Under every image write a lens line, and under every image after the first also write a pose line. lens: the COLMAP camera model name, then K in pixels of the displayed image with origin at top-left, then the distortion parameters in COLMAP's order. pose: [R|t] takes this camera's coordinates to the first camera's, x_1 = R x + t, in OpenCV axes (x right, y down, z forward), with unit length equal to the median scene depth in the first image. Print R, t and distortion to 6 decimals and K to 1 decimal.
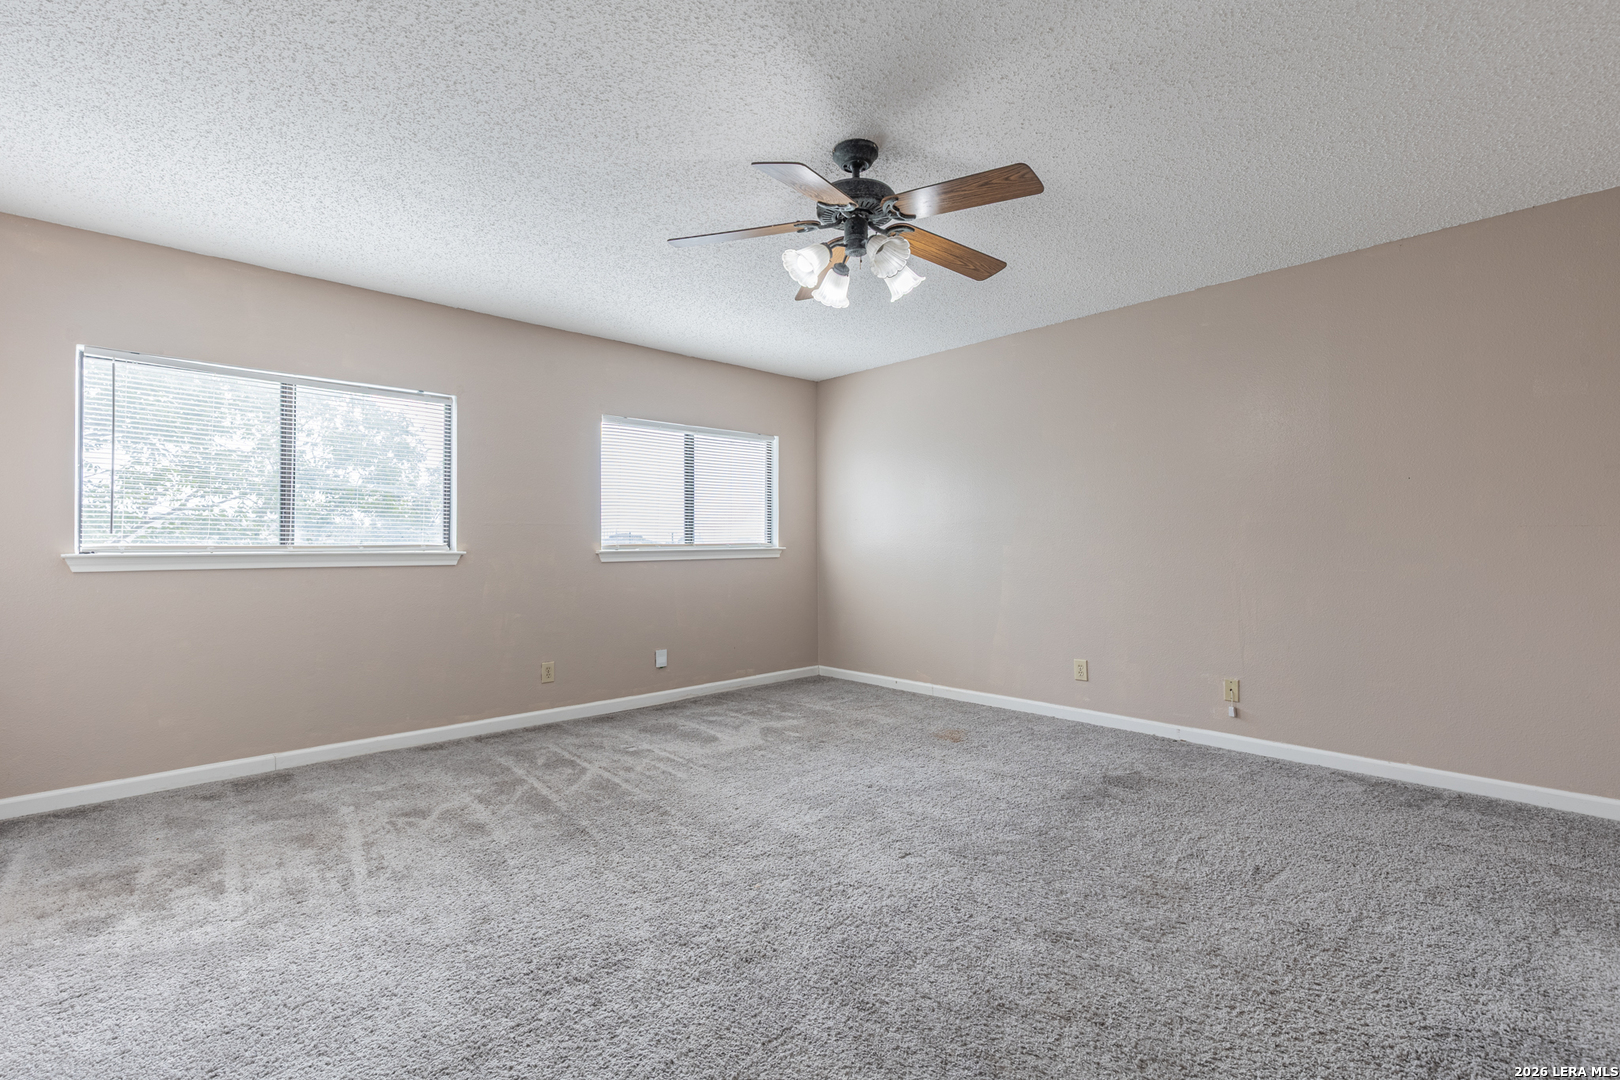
lens RADIAL K [[729.4, 0, 811.8], [0, 729.4, 544.3], [0, 0, 1]] dist [0.006665, -0.001322]
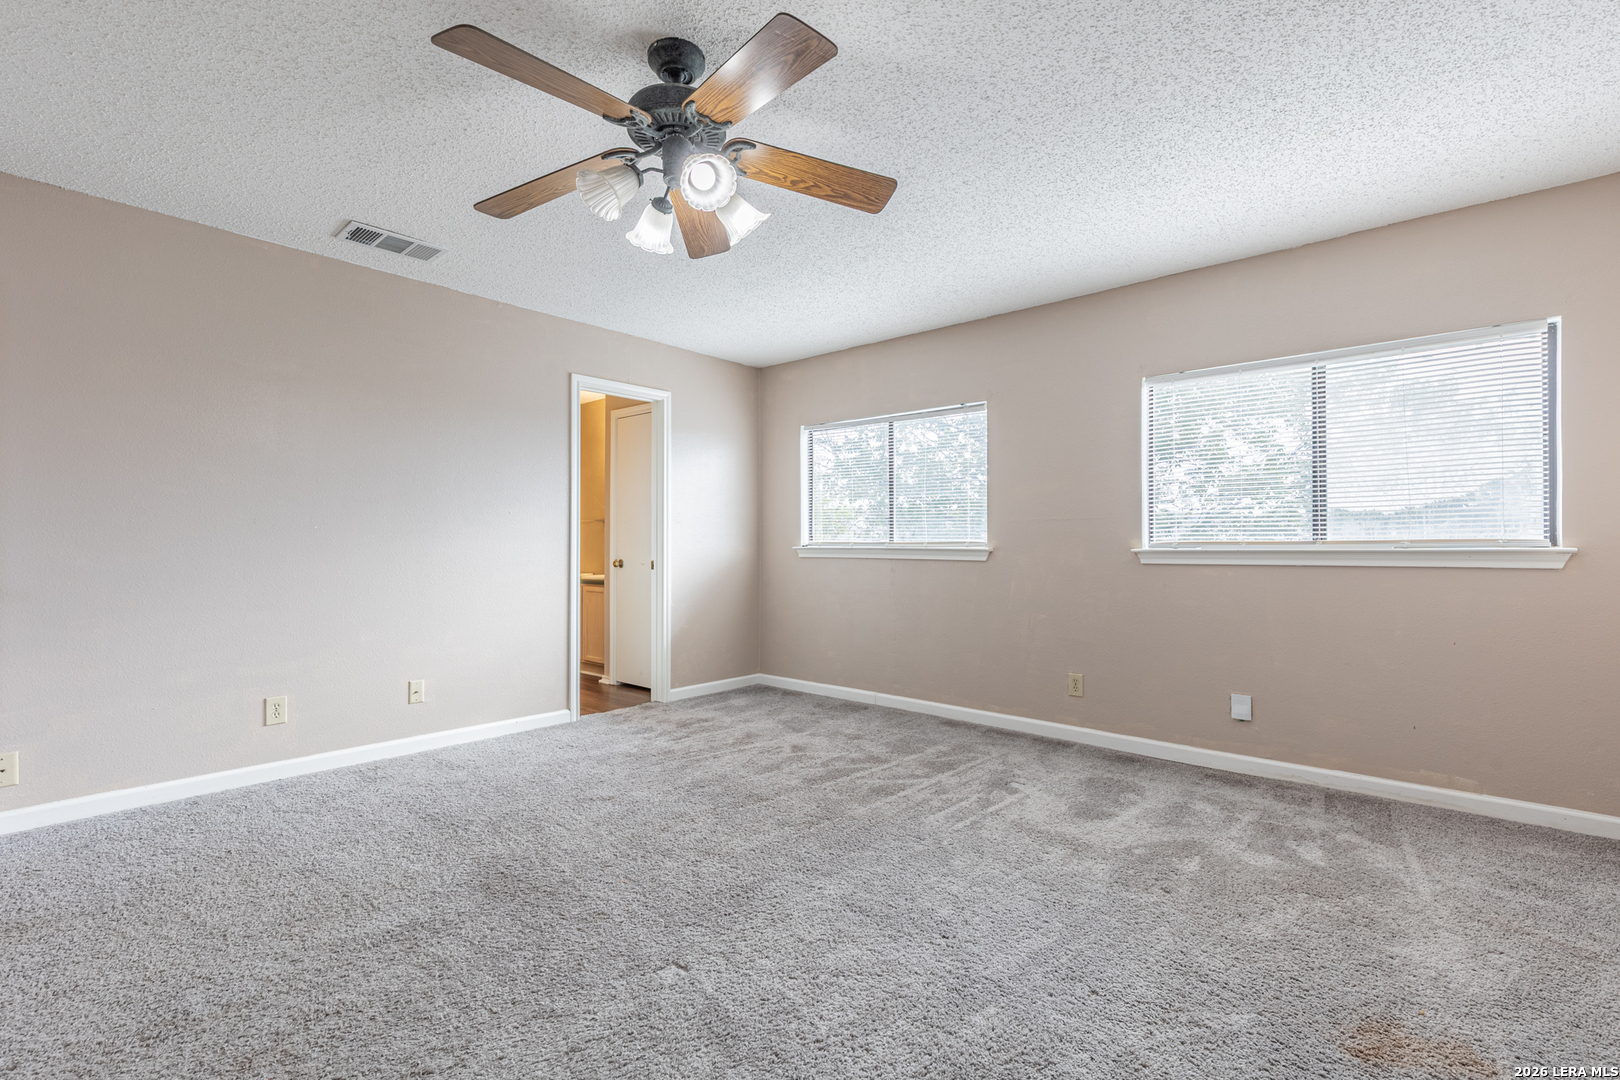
lens RADIAL K [[729.4, 0, 822.2], [0, 729.4, 540.5], [0, 0, 1]] dist [0.006665, -0.001322]
pose [[0.091663, 0.000531, -0.995790, 0.607679], [0.002552, 0.999996, 0.000768, -0.002719], [0.995787, -0.002612, 0.091661, 0.745775]]
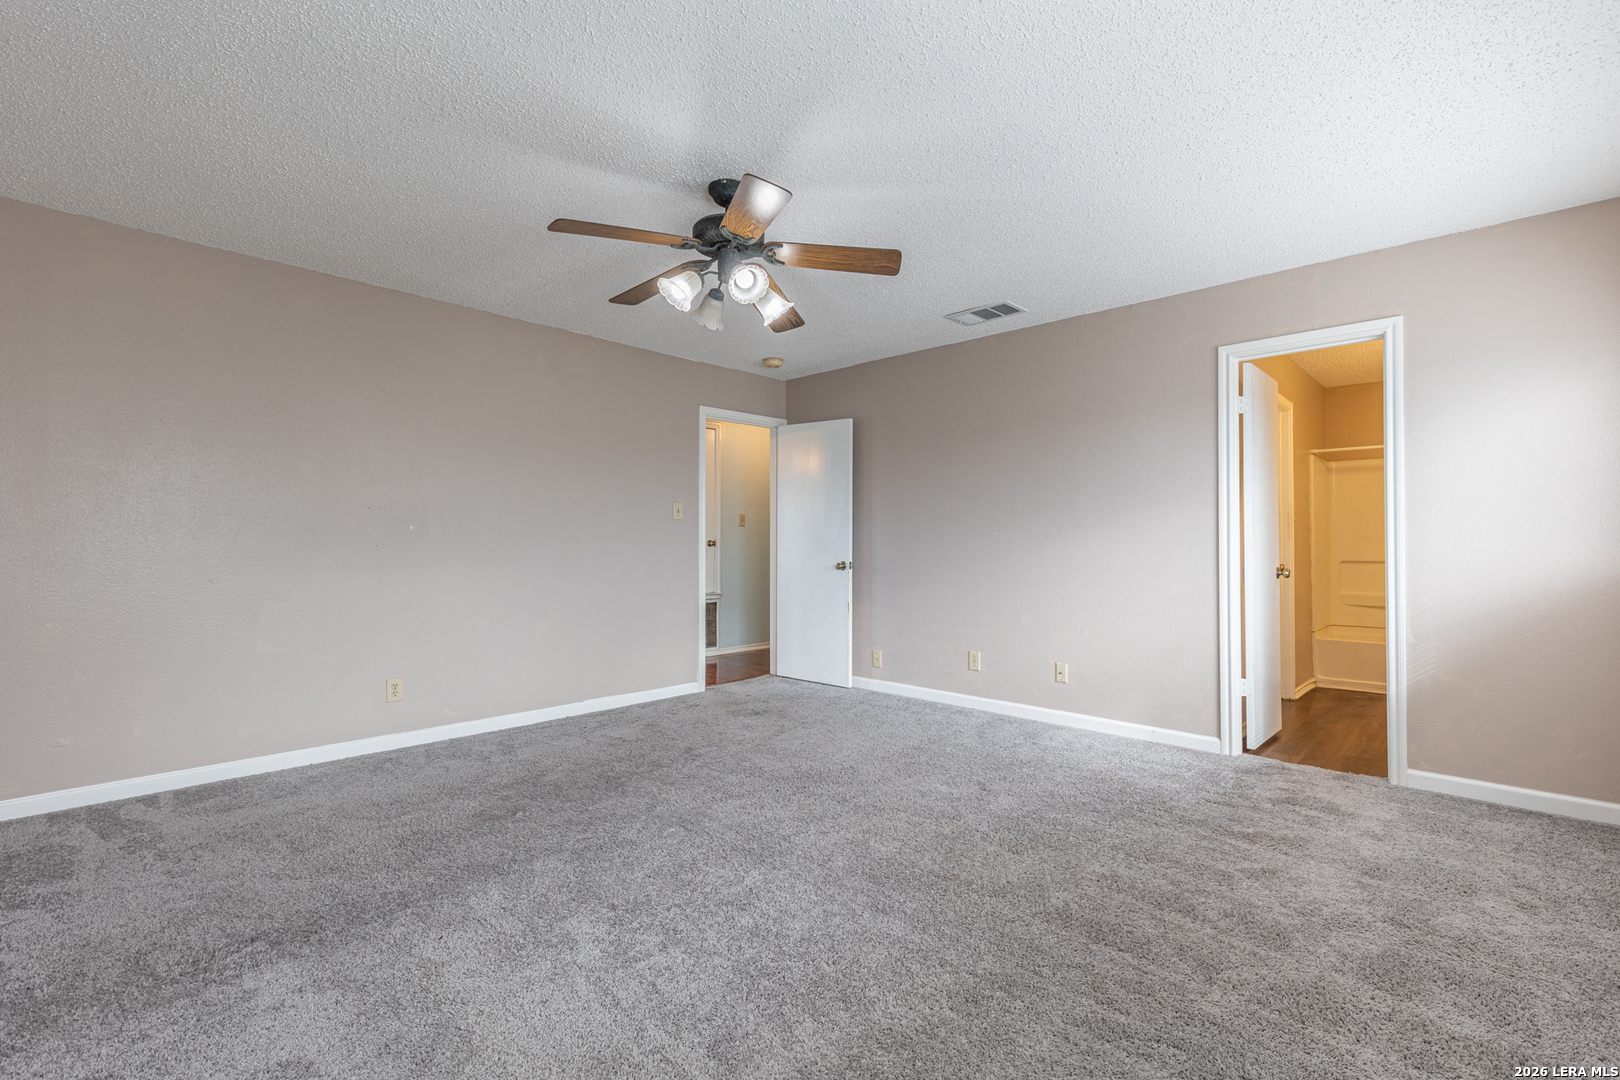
lens RADIAL K [[729.4, 0, 820.0], [0, 729.4, 534.0], [0, 0, 1]] dist [0.006665, -0.001322]
pose [[-0.997735, 0.002549, -0.067216, 0.001584], [0.003578, 0.999878, -0.015203, -0.001393], [0.067169, -0.015409, -0.997623, 1.447184]]
